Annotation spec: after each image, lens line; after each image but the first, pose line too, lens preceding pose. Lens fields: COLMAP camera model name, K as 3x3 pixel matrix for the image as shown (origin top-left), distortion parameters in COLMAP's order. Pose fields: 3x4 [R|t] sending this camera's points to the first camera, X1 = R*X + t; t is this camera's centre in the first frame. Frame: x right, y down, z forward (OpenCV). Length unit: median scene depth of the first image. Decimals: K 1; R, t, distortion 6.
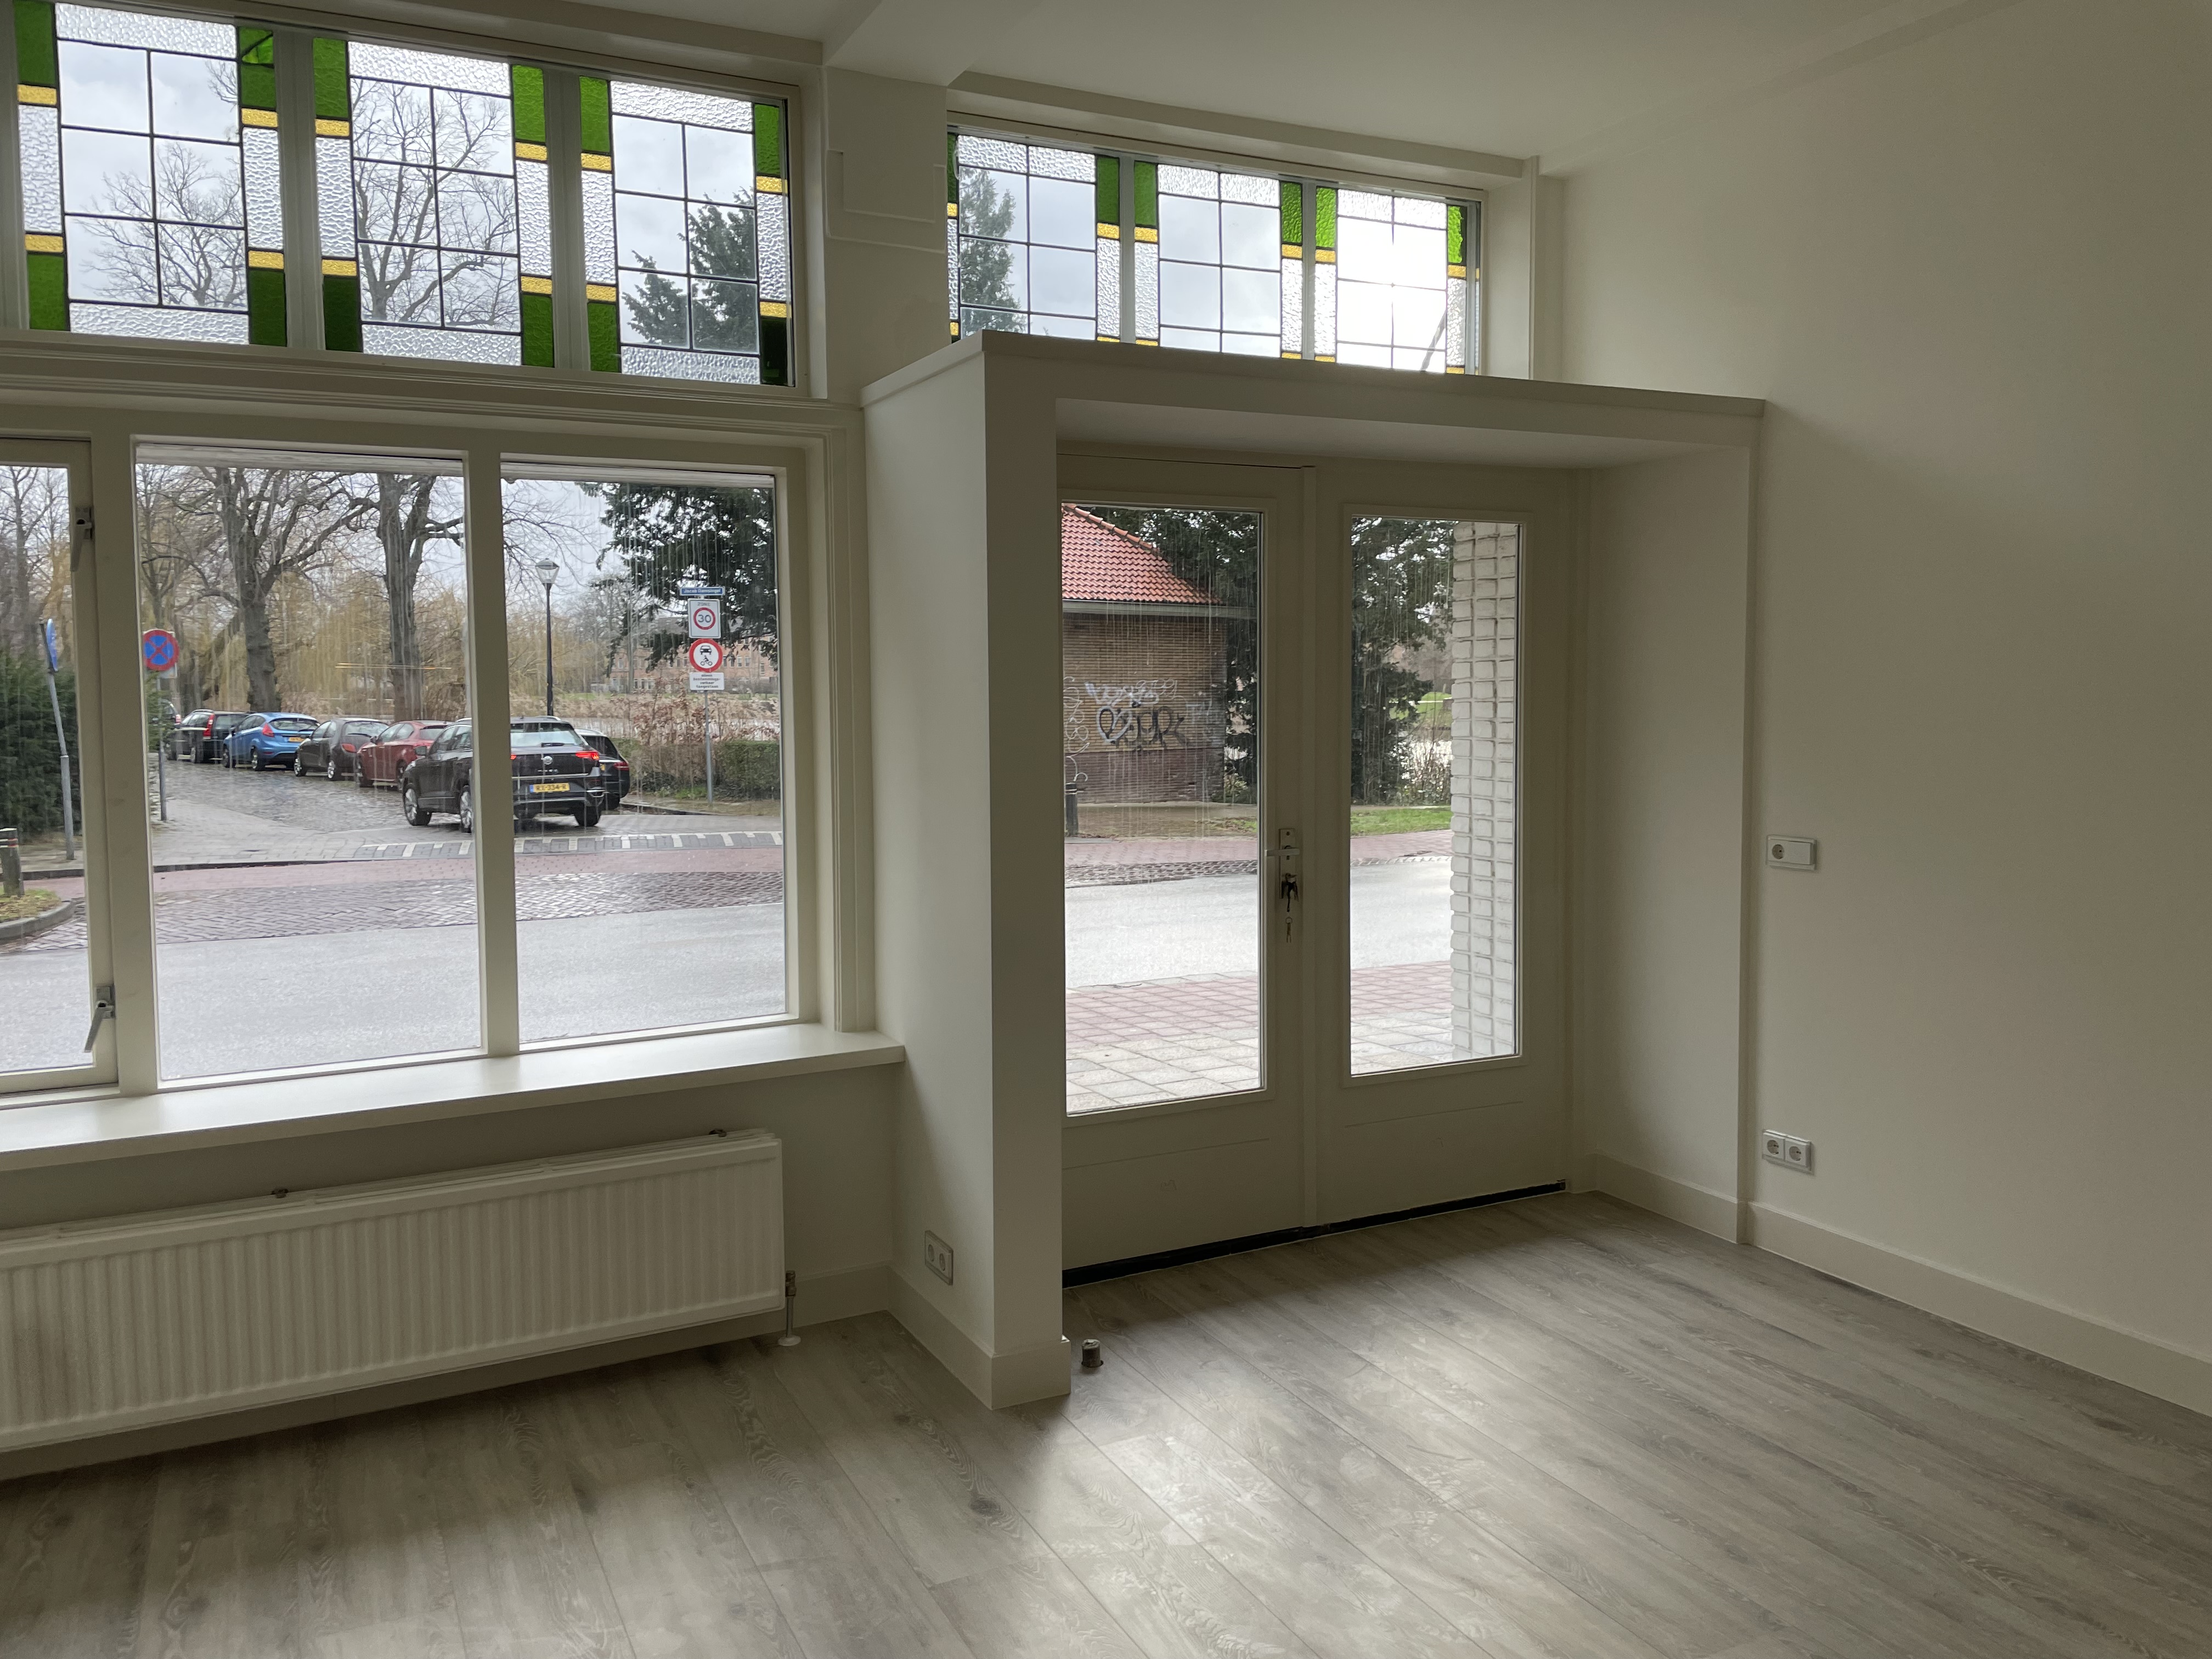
lens RADIAL K [[1658.9, 0, 1130.5], [0, 1658.9, 808.0], [0, 0, 1]] dist [0.103119, -0.135549]
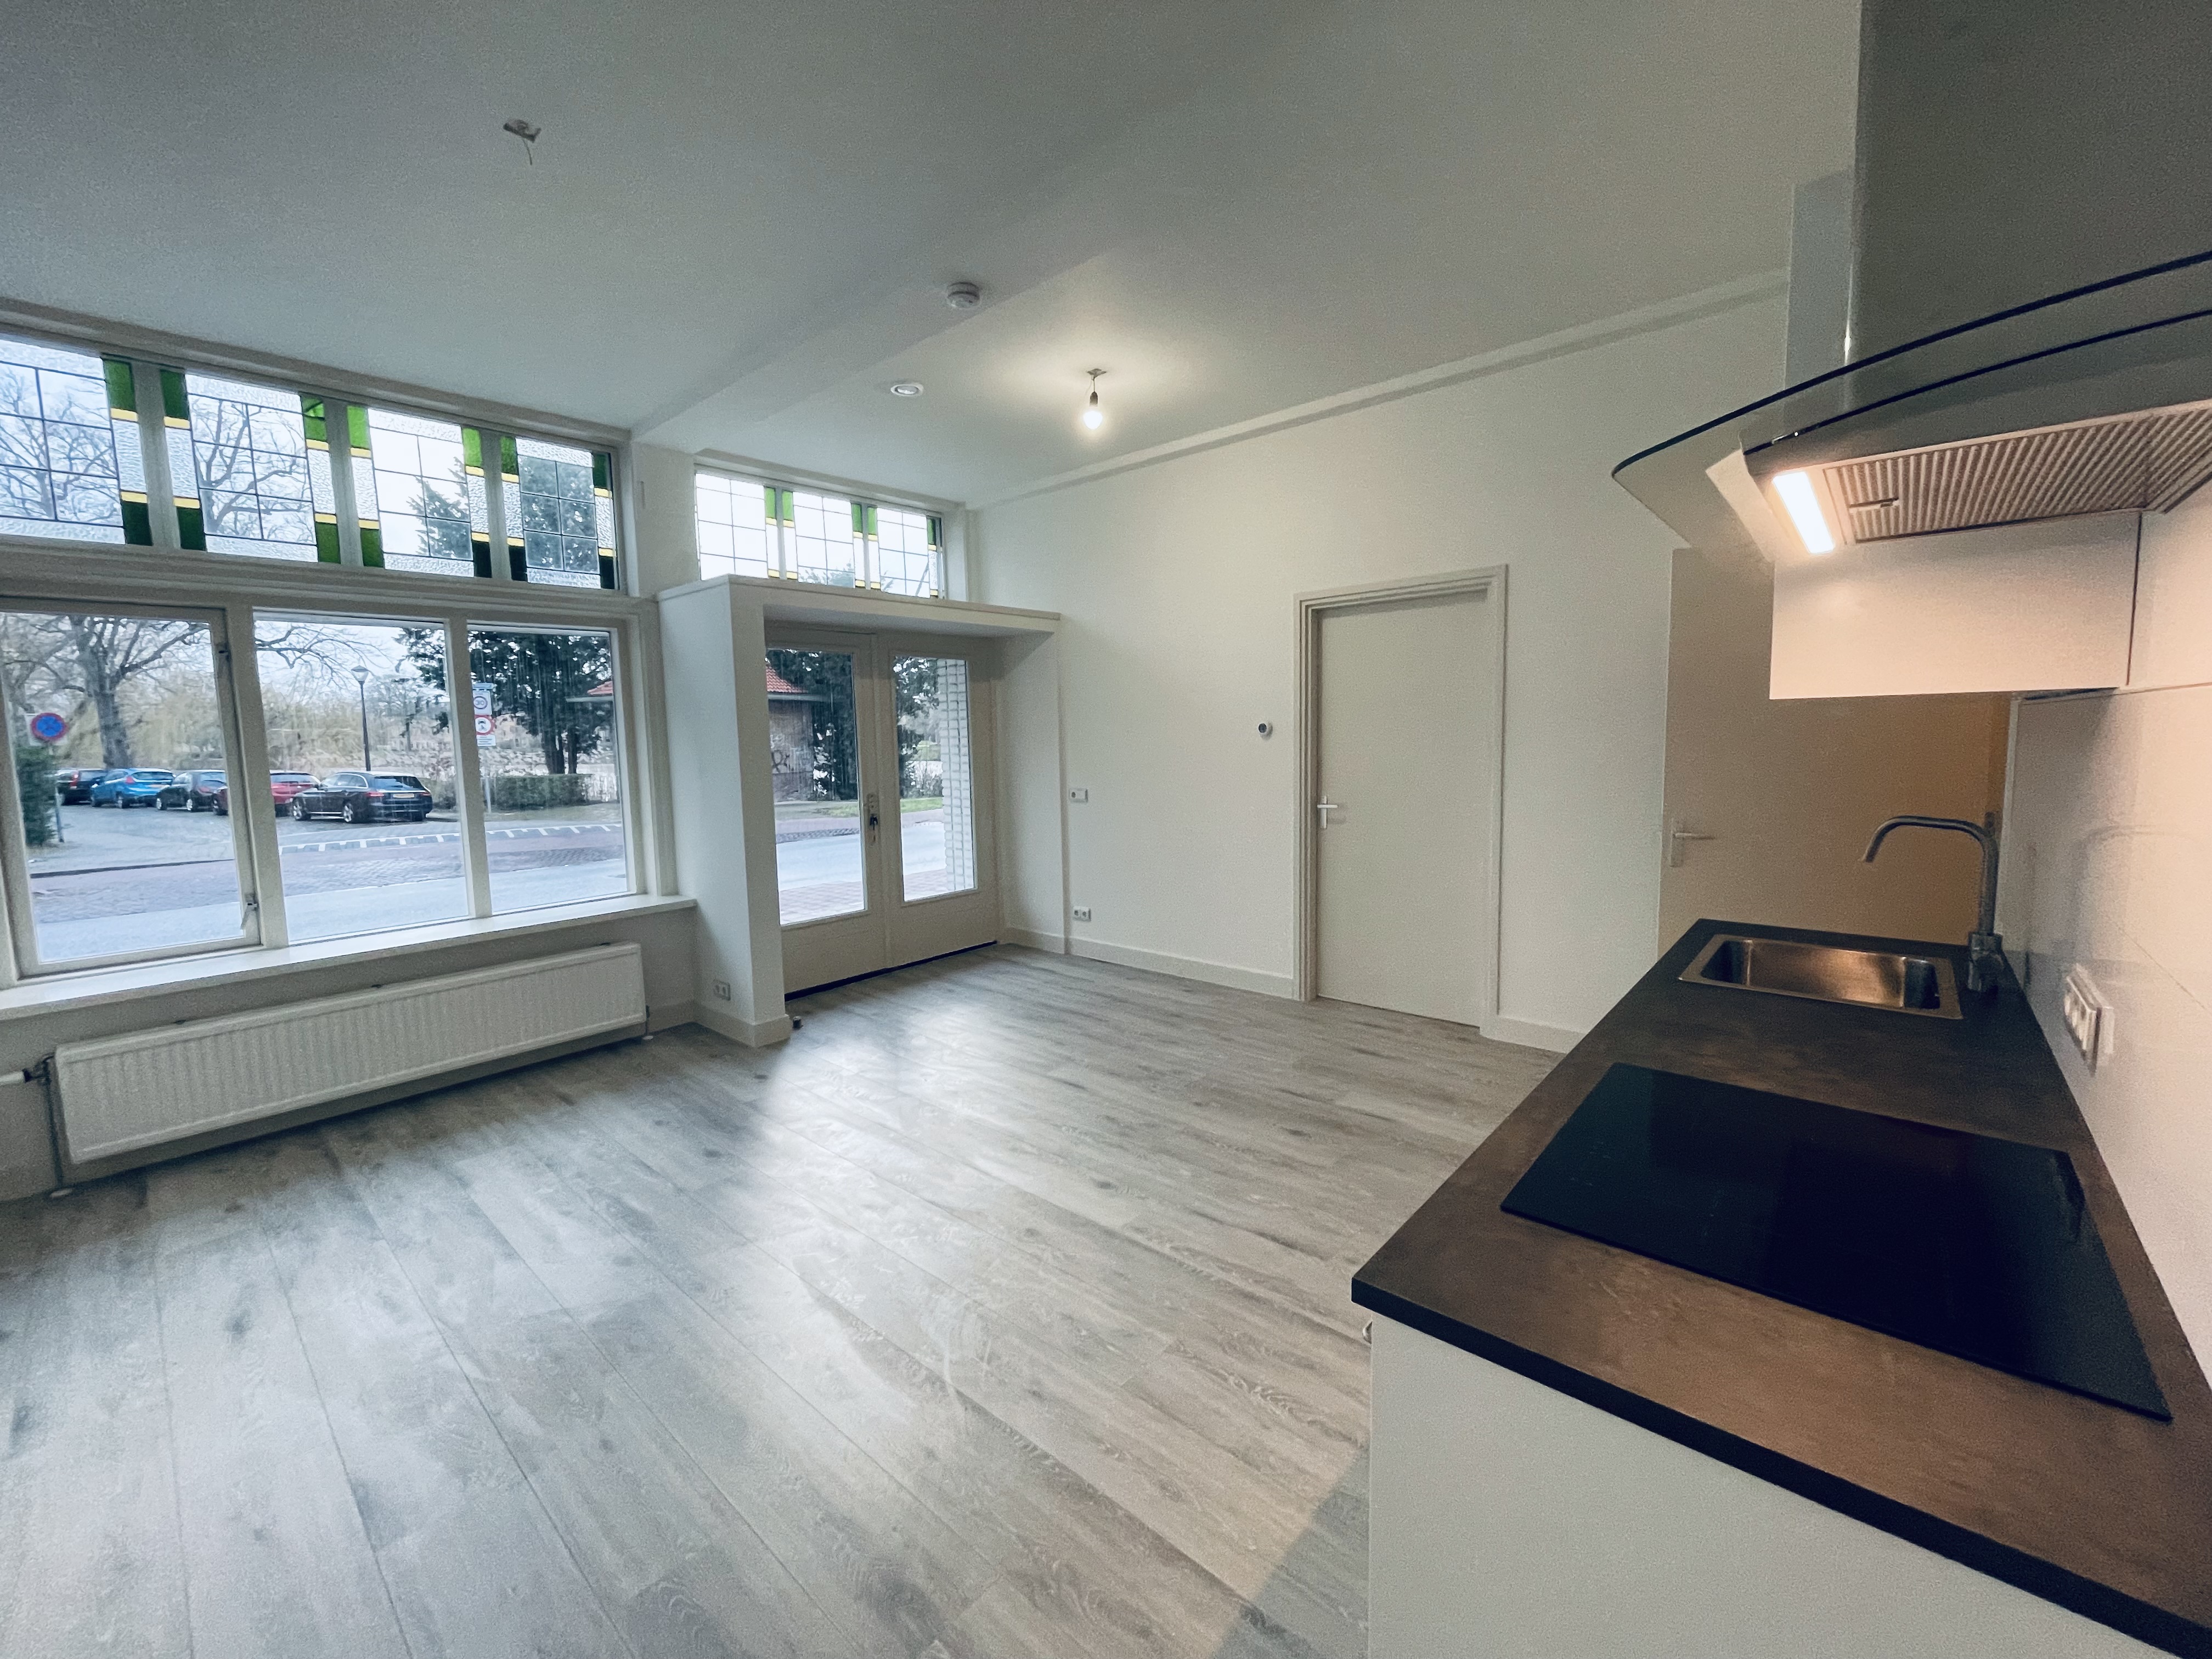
lens RADIAL K [[895.6, 0, 1110.4], [0, 895.6, 819.1], [0, 0, 1]] dist [-0.010042, -0.000122]
pose [[0.926665, -0.048449, 0.372753, -0.055246], [0.042069, 0.998796, 0.025236, 0.027571], [-0.373527, -0.007704, 0.927588, -0.230671]]
